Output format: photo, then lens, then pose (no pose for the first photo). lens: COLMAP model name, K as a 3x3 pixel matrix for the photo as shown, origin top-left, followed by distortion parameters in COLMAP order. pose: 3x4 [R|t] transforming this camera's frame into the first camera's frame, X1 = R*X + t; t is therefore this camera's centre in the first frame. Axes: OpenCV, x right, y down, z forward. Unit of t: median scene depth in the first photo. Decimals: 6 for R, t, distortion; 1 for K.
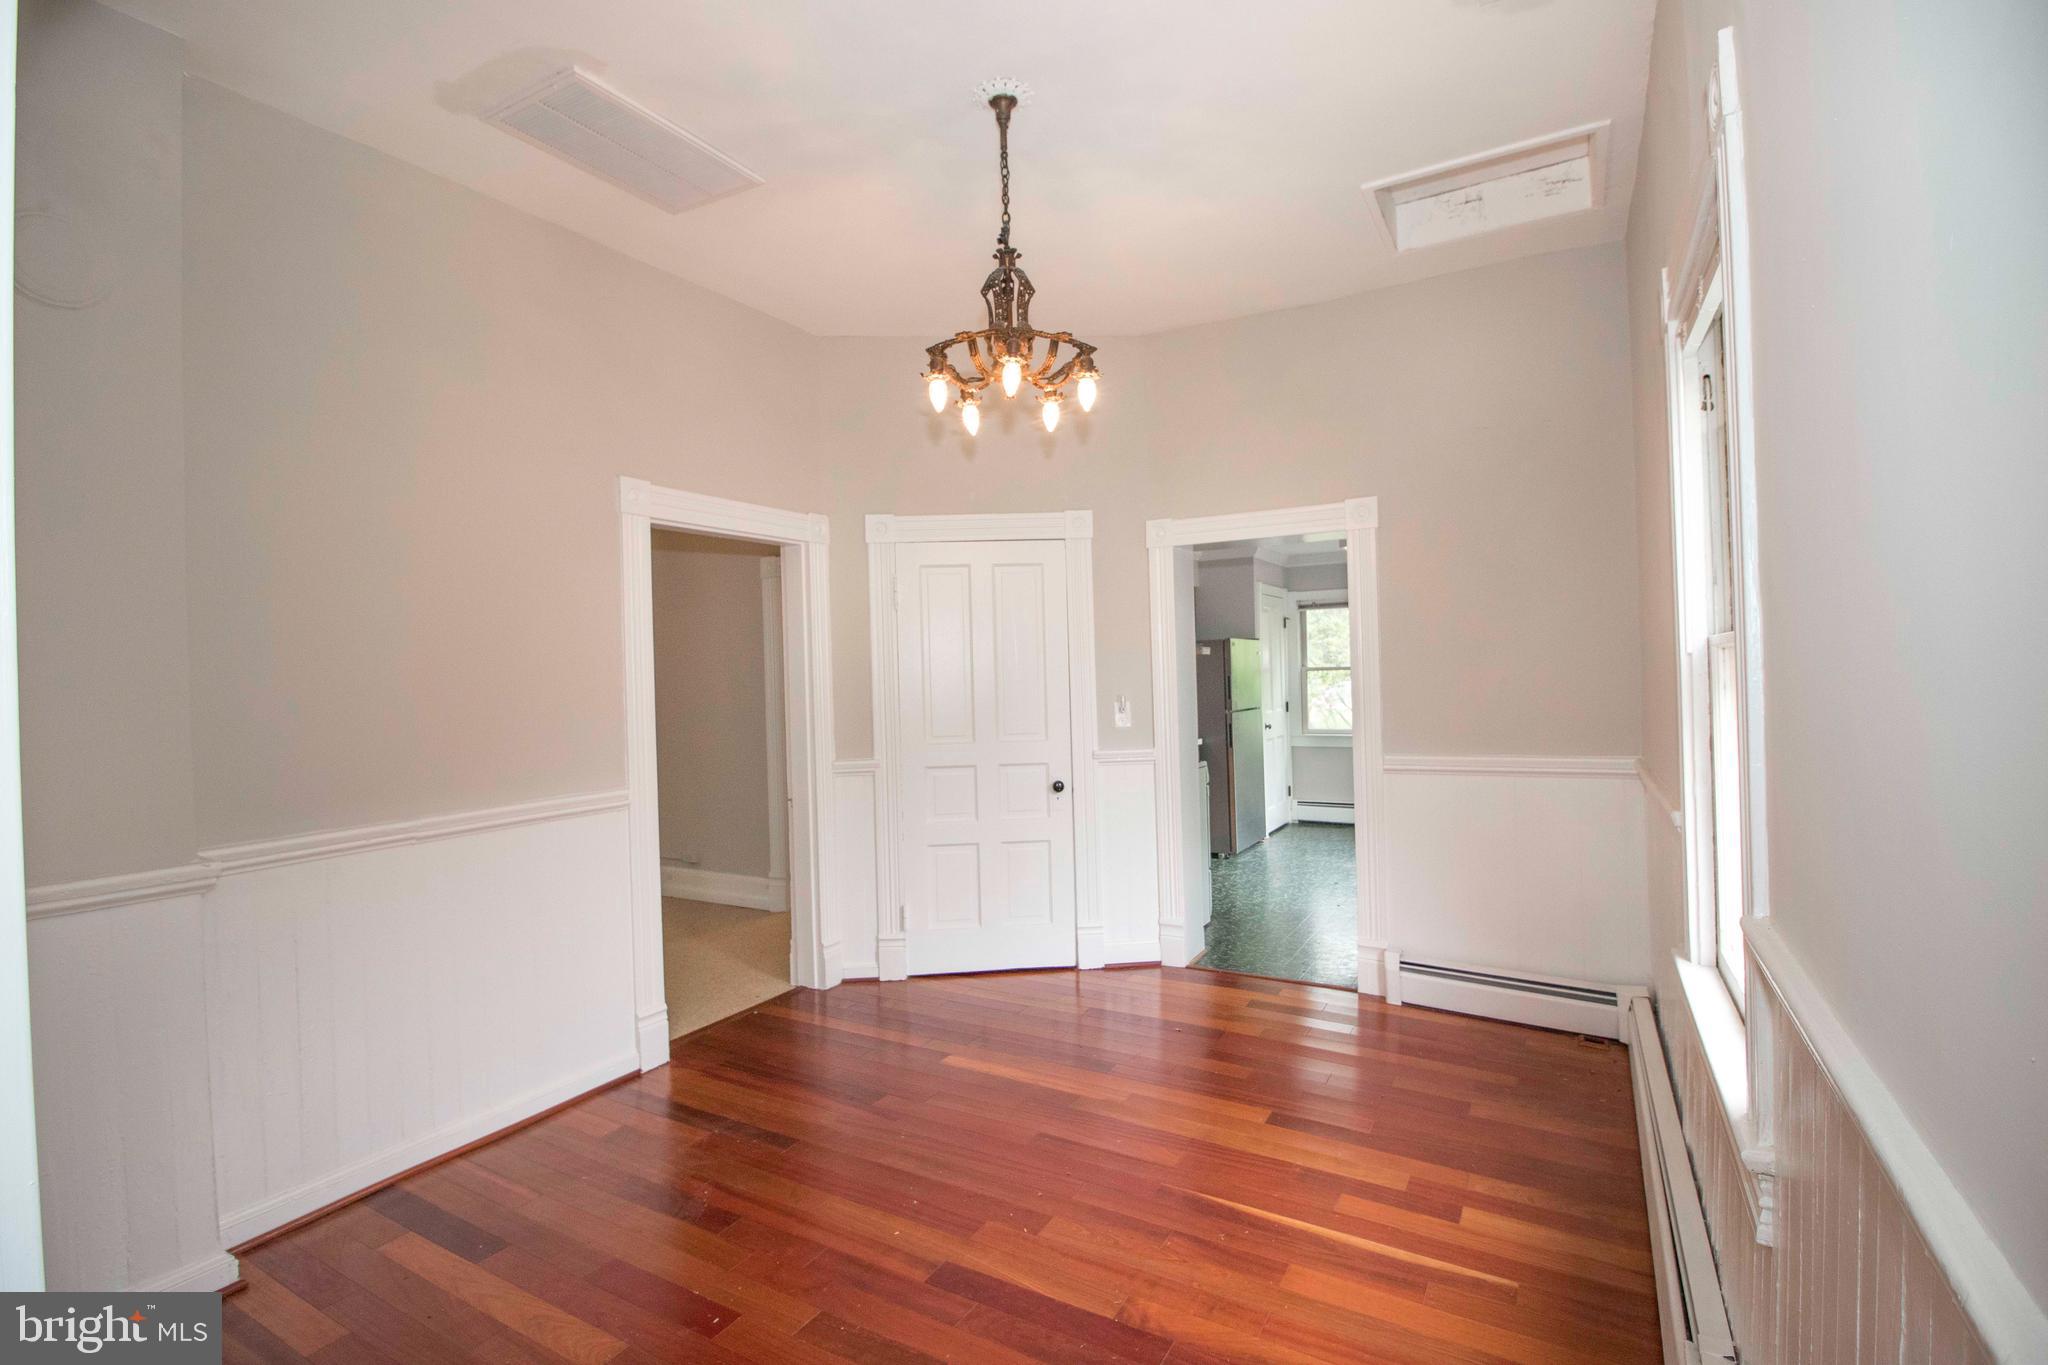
lens RADIAL K [[944.1, 0, 1048.0], [0, 944.1, 661.9], [0, 0, 1]] dist [-0.001772, -0.012123]
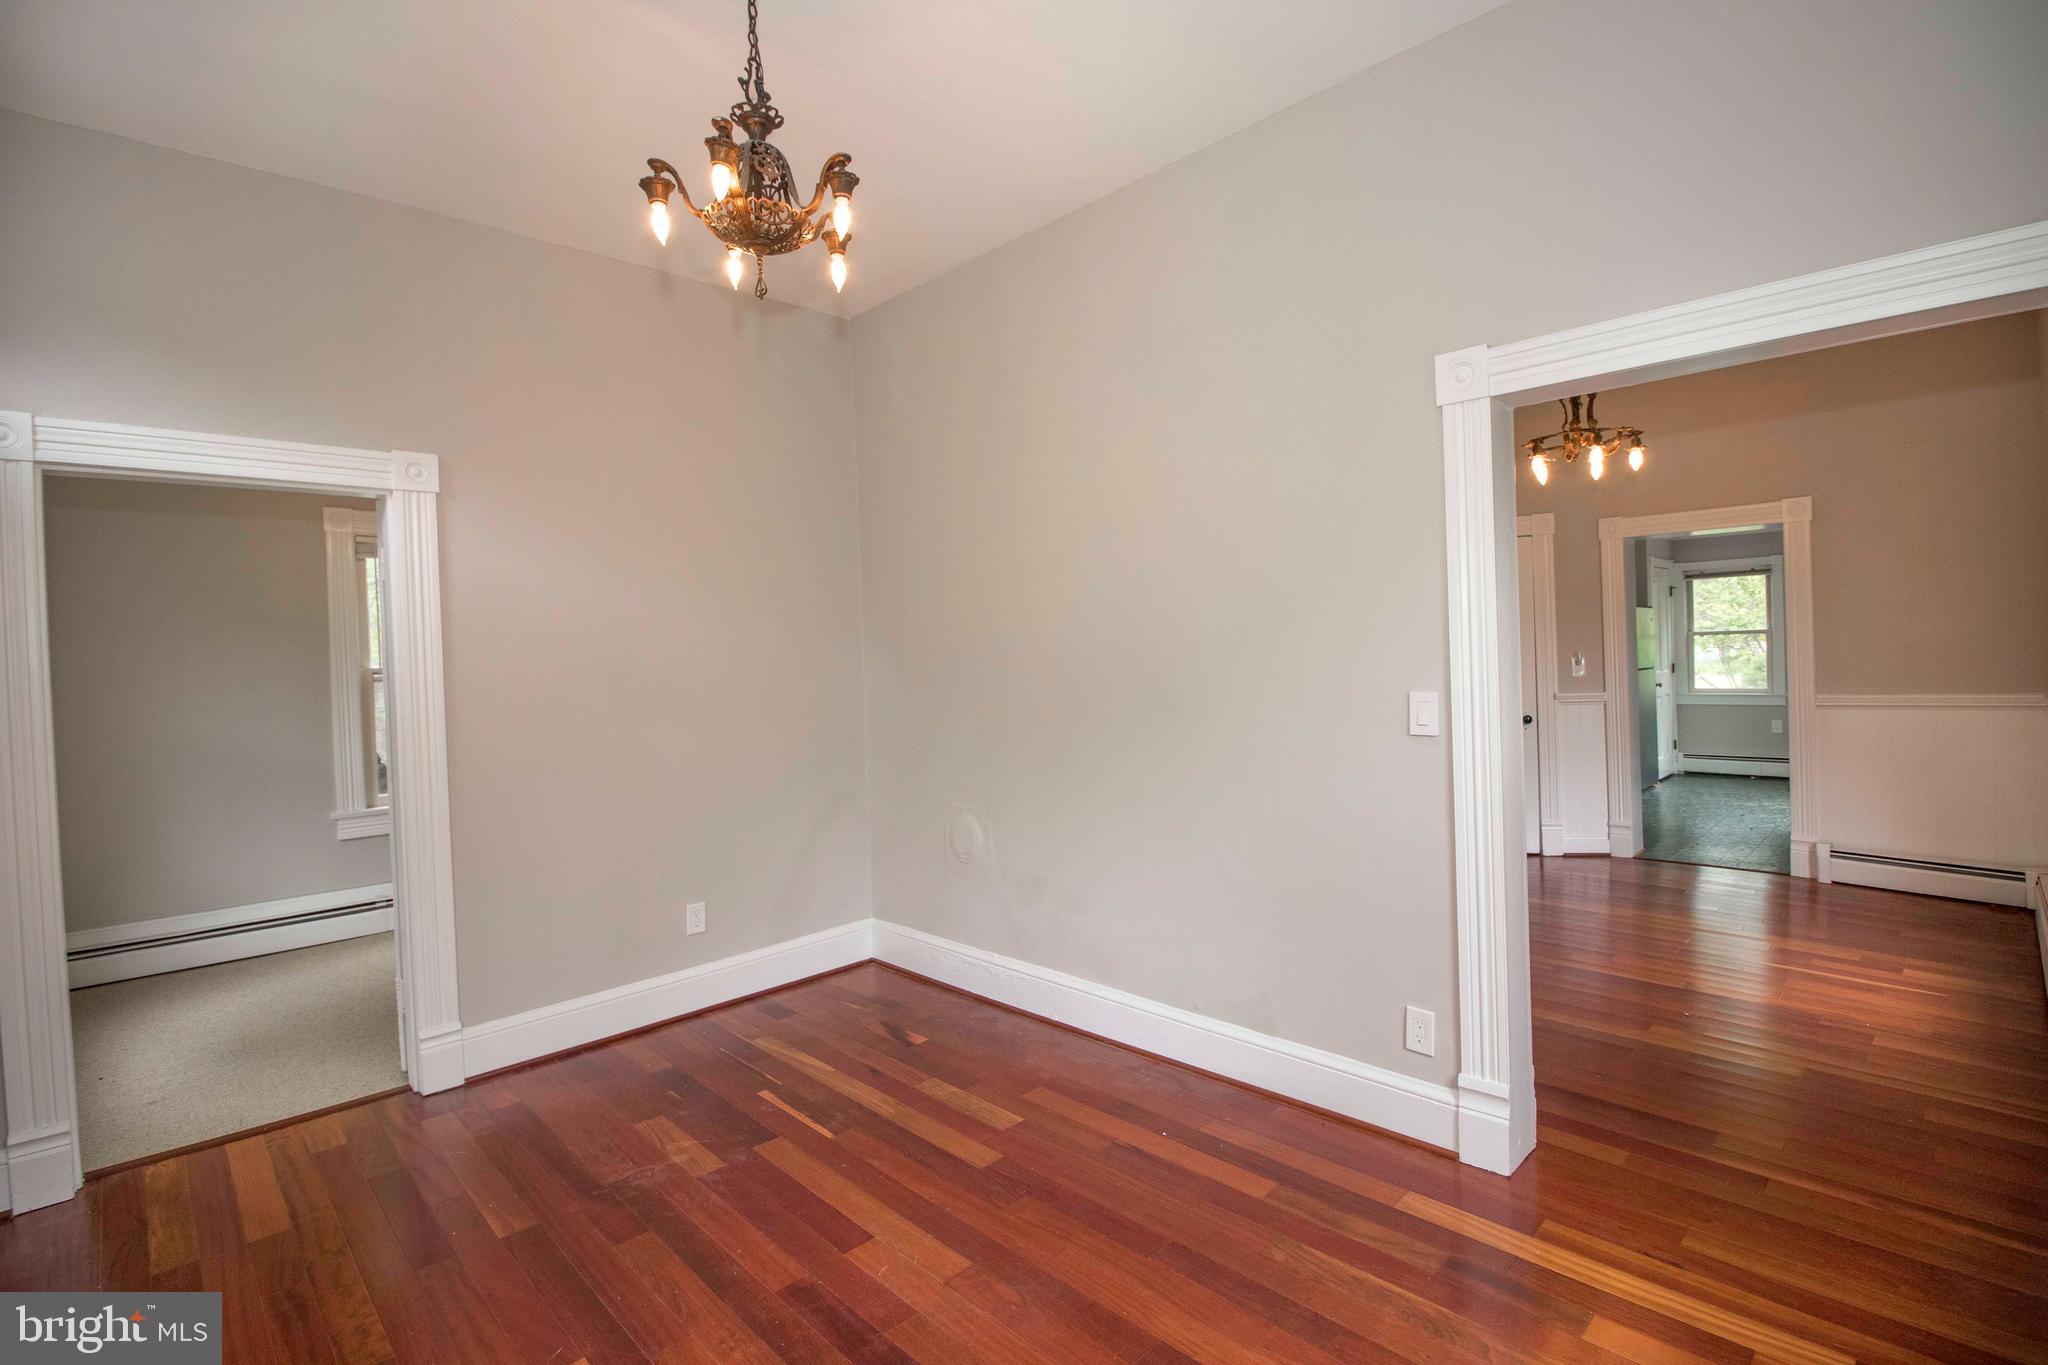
lens RADIAL K [[944.1, 0, 1048.0], [0, 944.1, 661.9], [0, 0, 1]] dist [-0.001772, -0.012123]
pose [[0.961582, -0.003819, -0.274492, -0.274573], [0.011518, 0.999584, 0.026443, 0.005419], [0.274277, -0.028589, 0.961226, -0.475878]]
